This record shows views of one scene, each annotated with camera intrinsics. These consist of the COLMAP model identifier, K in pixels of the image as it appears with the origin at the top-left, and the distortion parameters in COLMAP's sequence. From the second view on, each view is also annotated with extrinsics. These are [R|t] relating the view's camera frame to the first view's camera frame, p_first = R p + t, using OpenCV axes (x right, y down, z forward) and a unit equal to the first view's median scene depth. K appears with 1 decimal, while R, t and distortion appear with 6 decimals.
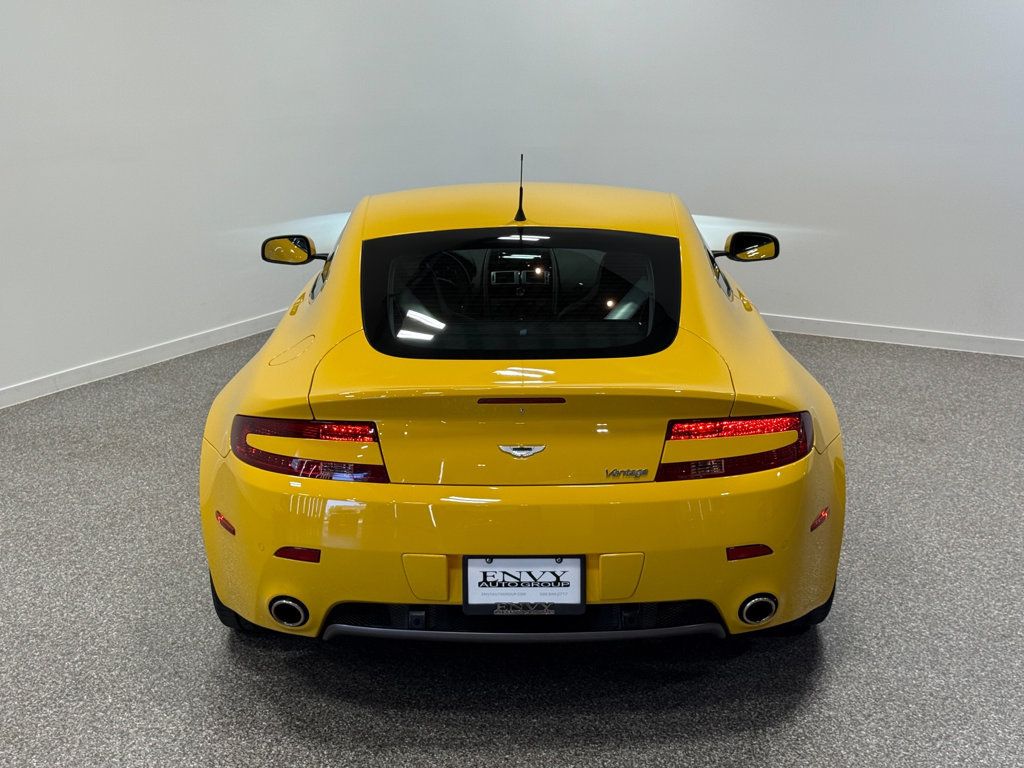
lens RADIAL K [[1422.7, 0, 513.8], [0, 1422.7, 384.1], [0, 0, 1]] dist [0.055227, 0.000000]
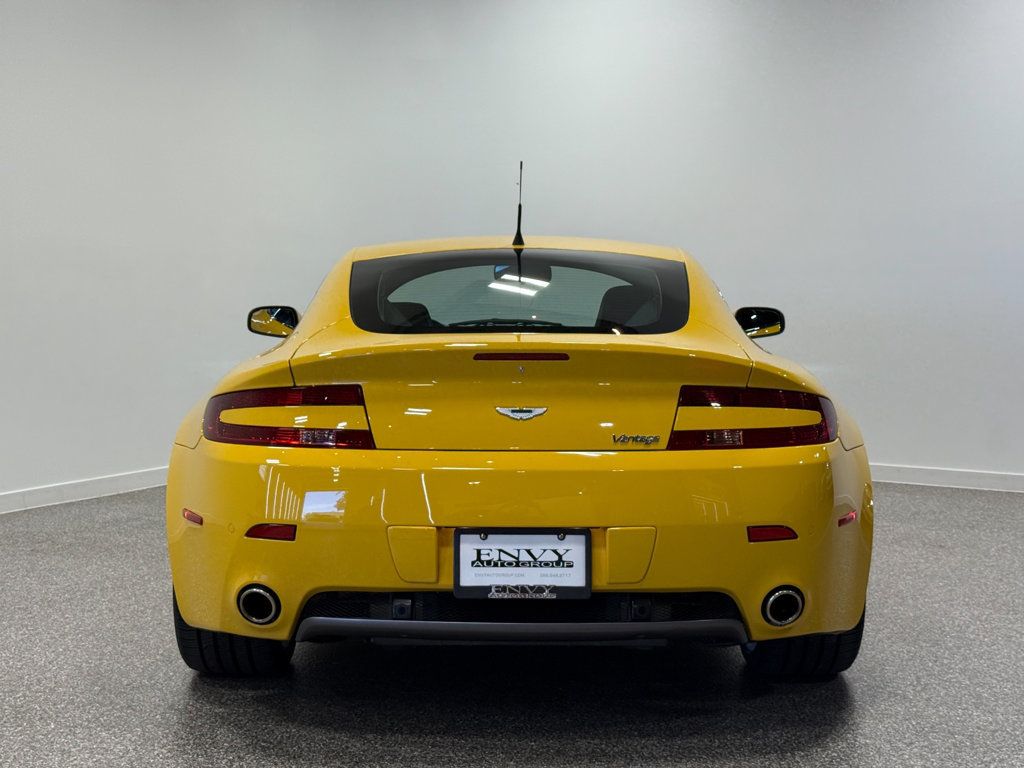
lens RADIAL K [[1422.7, 0, 510.2], [0, 1422.7, 383.8], [0, 0, 1]] dist [0.055227, 0.000000]
pose [[0.999950, 0.008919, 0.004569, -0.005200], [-0.007871, 0.981206, -0.192804, 0.186992], [-0.006203, 0.192759, 0.981227, 0.090662]]
